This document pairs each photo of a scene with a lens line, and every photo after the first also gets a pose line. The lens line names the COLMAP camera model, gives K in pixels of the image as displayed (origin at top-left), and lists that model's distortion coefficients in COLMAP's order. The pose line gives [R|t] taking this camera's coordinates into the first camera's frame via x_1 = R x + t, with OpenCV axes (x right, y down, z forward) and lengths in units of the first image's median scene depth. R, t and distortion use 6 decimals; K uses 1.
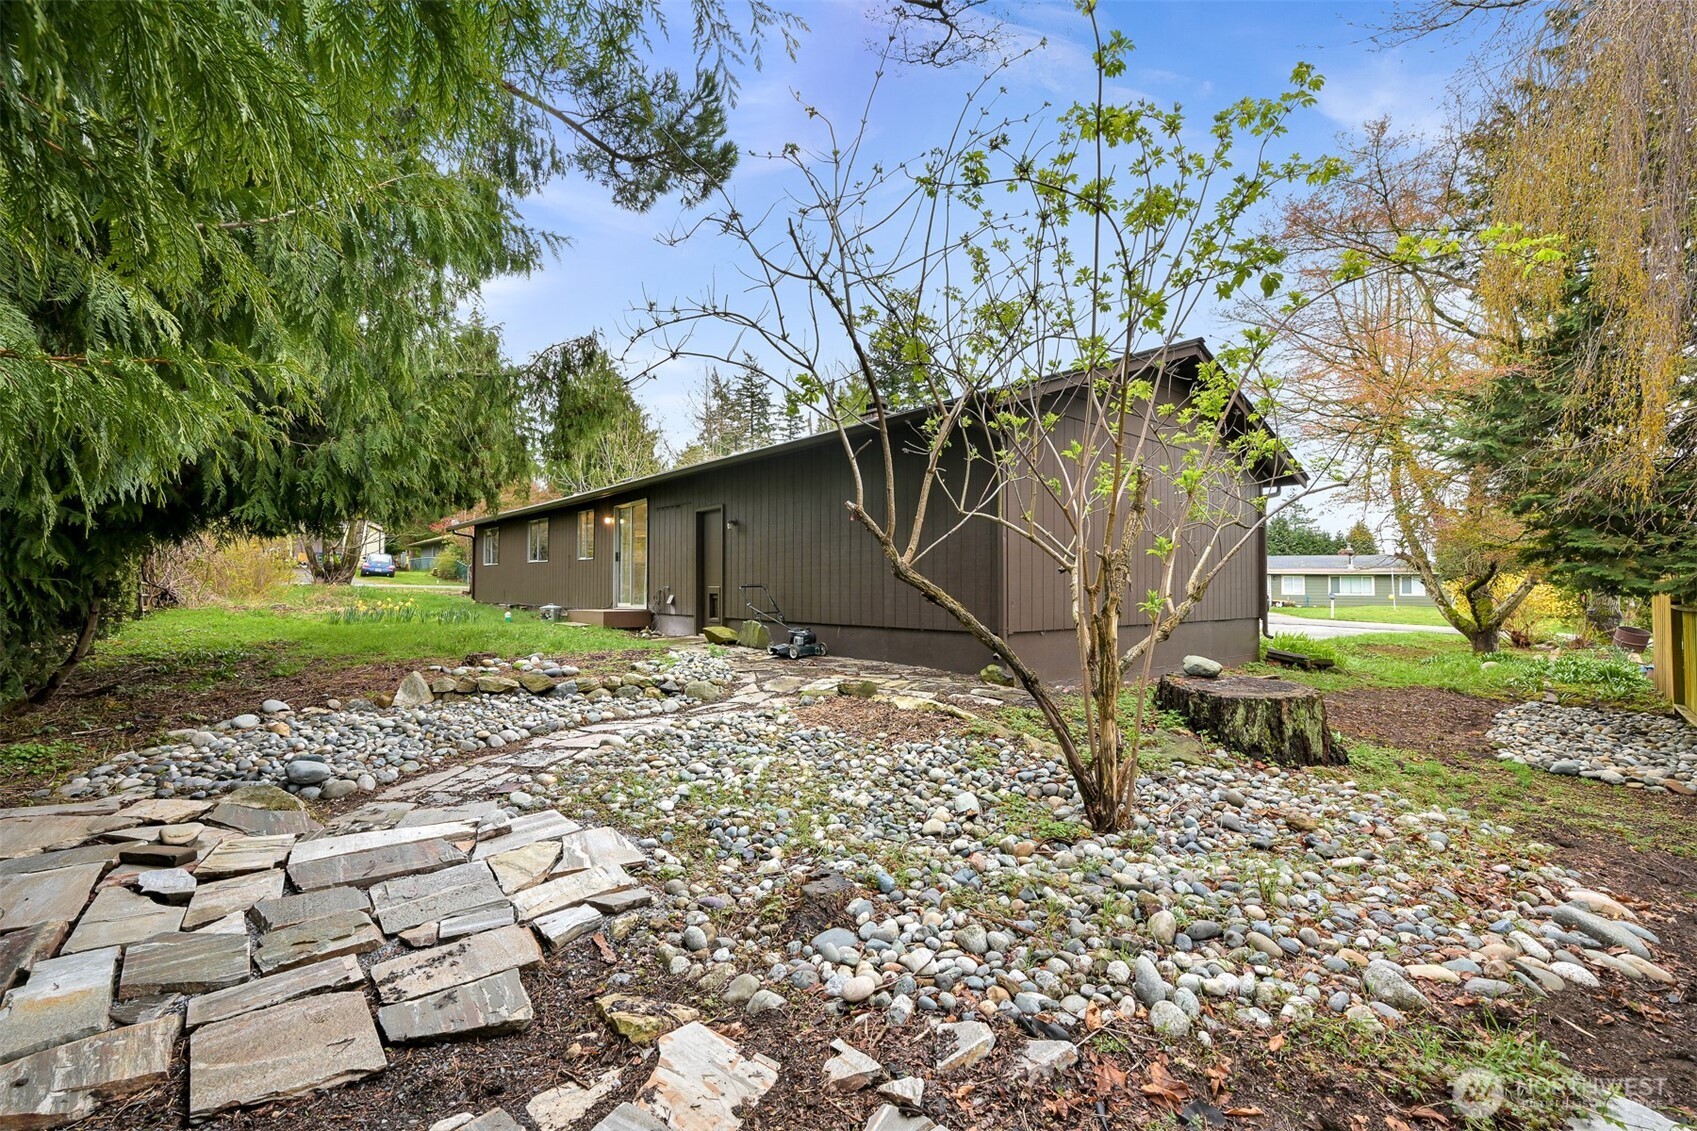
lens RADIAL K [[781.9, 0, 852.8], [0, 781.9, 566.4], [0, 0, 1]] dist [-0.002033, 0.000582]
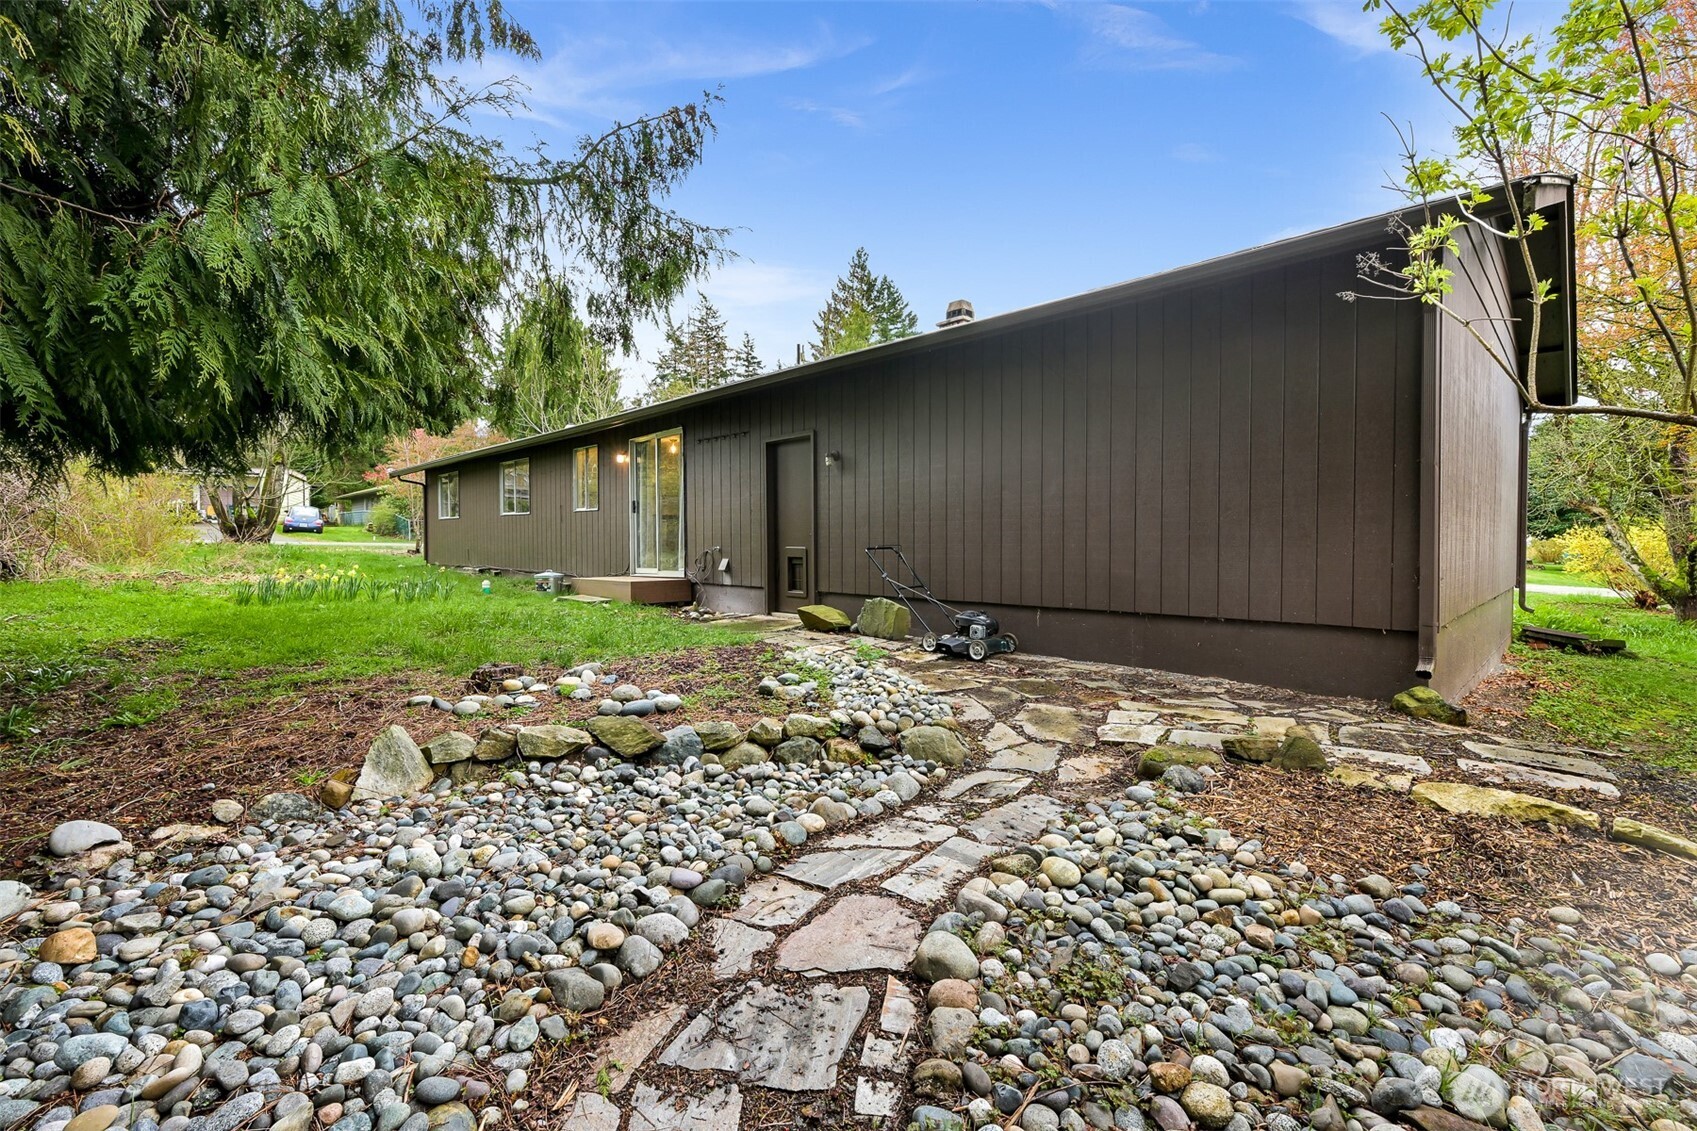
lens RADIAL K [[781.9, 0, 845.1], [0, 781.9, 560.4], [0, 0, 1]] dist [-0.002033, 0.000582]
pose [[0.998139, -0.005718, 0.060712, -0.164398], [0.002569, 0.998653, 0.051821, 0.000678], [-0.060926, -0.051569, 0.996809, 0.265319]]
